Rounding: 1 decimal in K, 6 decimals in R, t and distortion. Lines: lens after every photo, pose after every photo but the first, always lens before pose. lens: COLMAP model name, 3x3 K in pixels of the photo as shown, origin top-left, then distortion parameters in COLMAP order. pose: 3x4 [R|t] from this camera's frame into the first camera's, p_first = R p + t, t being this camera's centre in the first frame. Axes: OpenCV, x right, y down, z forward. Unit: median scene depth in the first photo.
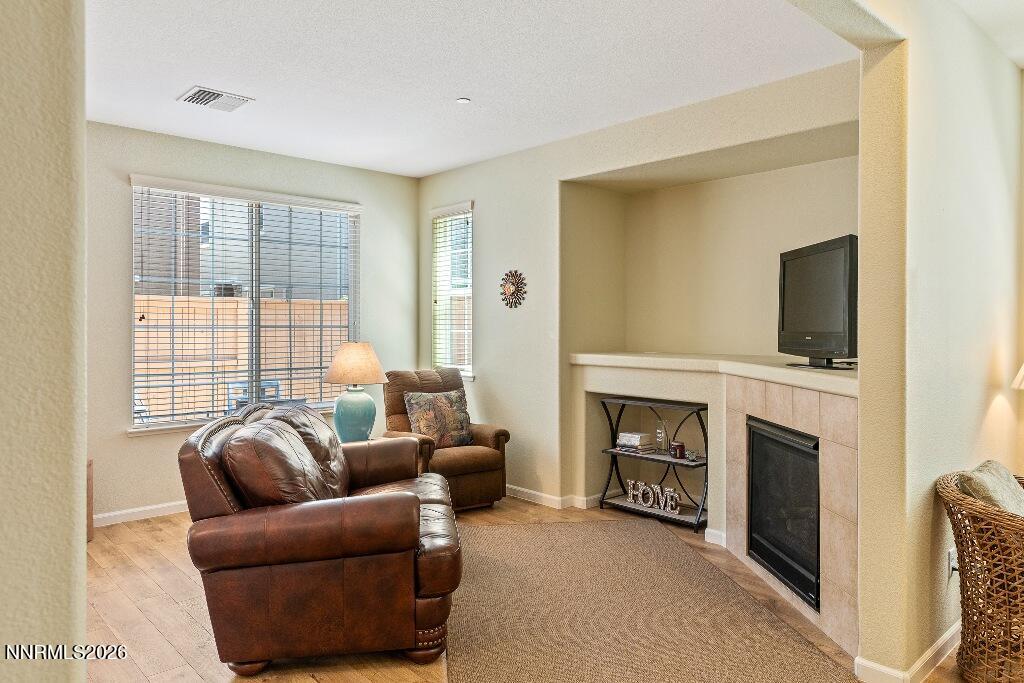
lens RADIAL K [[692.2, 0, 521.2], [0, 692.2, 324.1], [0, 0, 1]] dist [-0.001884, 0.001077]
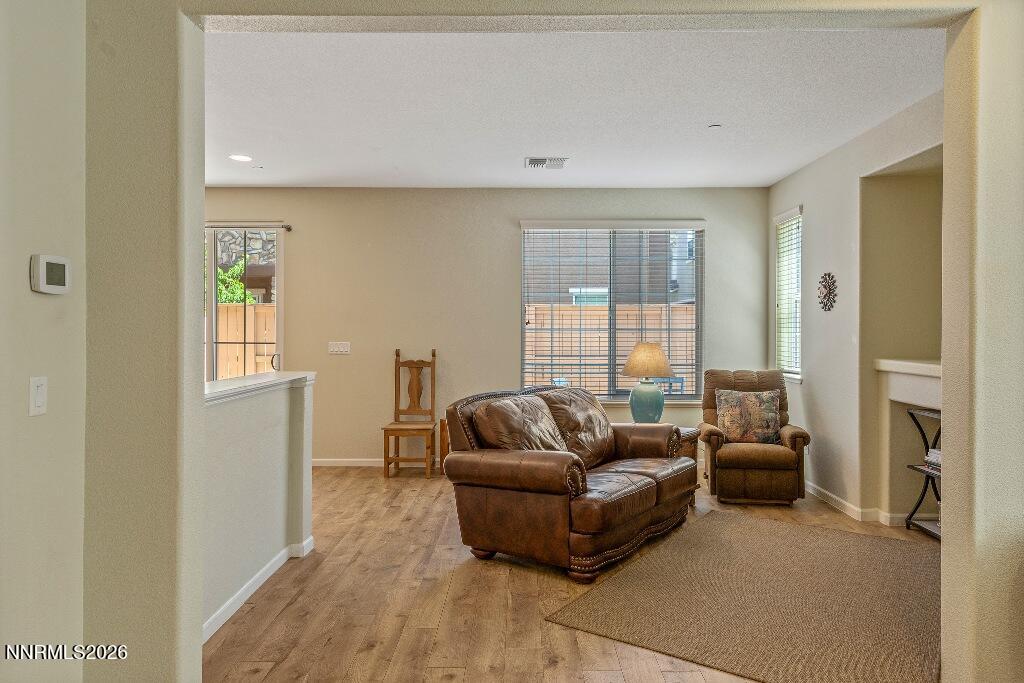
lens RADIAL K [[692.2, 0, 511.7], [0, 692.2, 333.6], [0, 0, 1]] dist [-0.001884, 0.001077]
pose [[0.716374, 0.007886, -0.697671, 0.375737], [-0.001236, 0.999949, 0.010035, -0.001065], [0.697715, -0.006326, 0.716348, -0.020598]]
